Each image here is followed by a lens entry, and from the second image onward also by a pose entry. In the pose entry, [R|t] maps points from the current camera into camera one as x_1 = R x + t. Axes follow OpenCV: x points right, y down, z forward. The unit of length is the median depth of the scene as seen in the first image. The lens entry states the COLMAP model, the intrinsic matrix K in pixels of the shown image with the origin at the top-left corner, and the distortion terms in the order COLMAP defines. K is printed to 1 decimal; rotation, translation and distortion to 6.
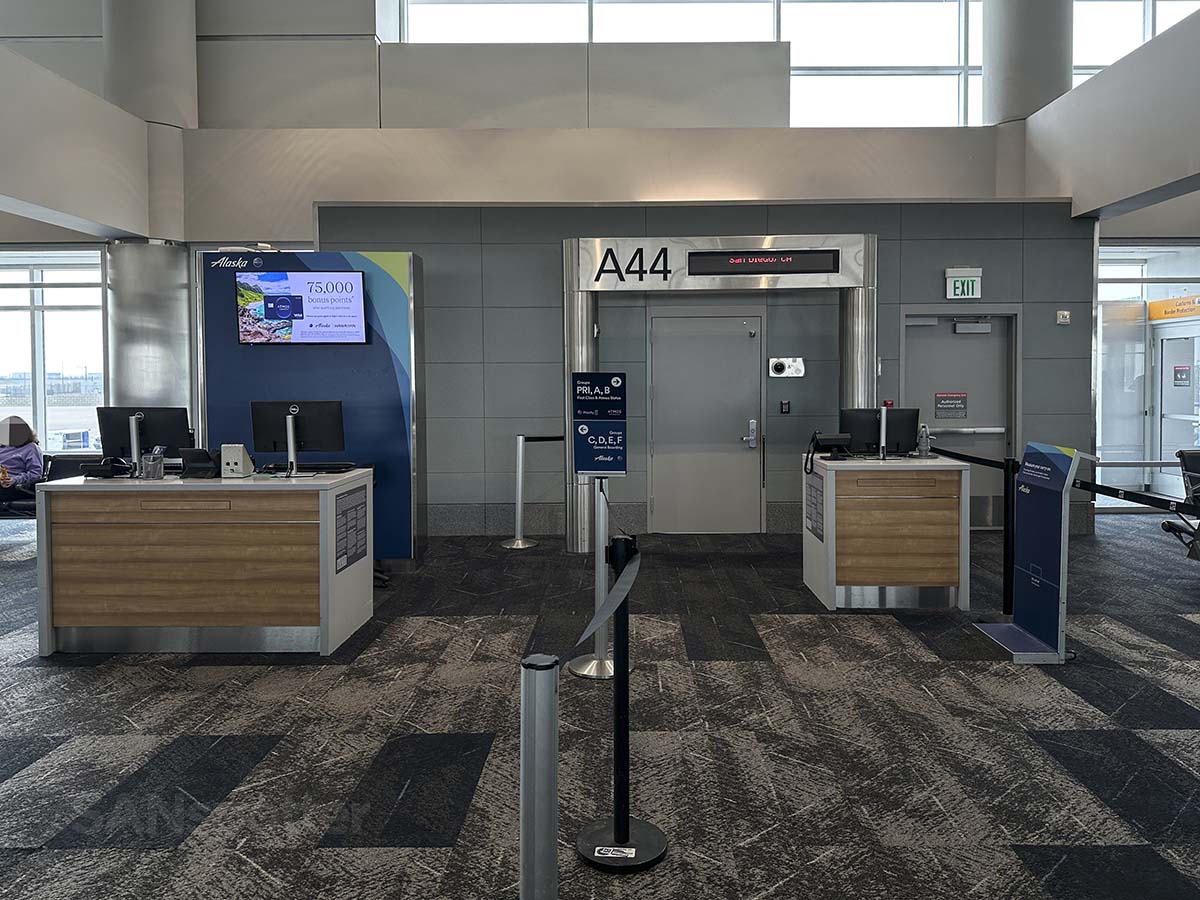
lens RADIAL K [[844.2, 0, 609.5], [0, 844.2, 447.6], [0, 0, 1]] dist [0.027966, -0.007294]
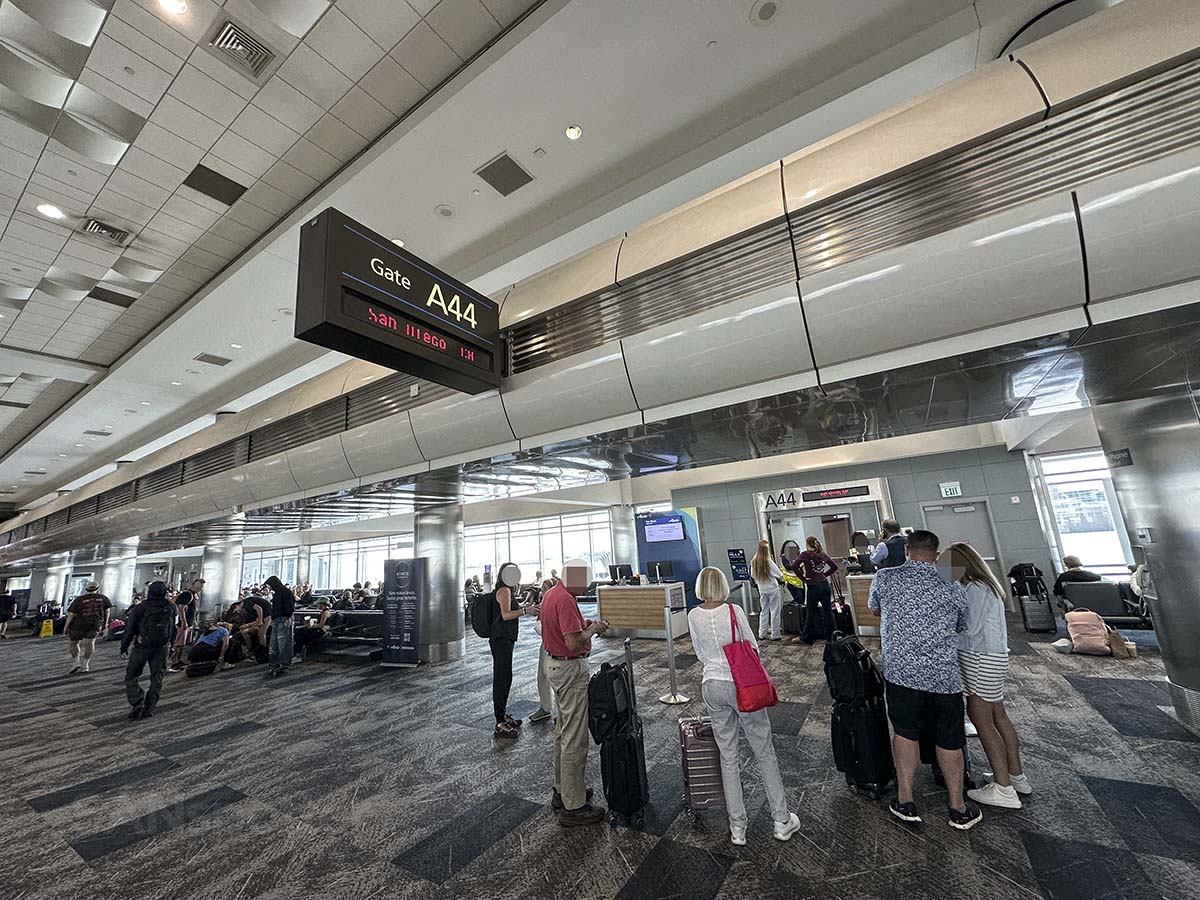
lens RADIAL K [[481.9, 0, 597.6], [0, 481.9, 443.2], [0, 0, 1]] dist [0.015635, 0.000070]
pose [[0.846237, -0.167885, -0.505665, 0.380074], [0.026145, 0.961001, -0.275307, 0.013257], [0.532165, 0.219755, 0.817624, -0.646462]]
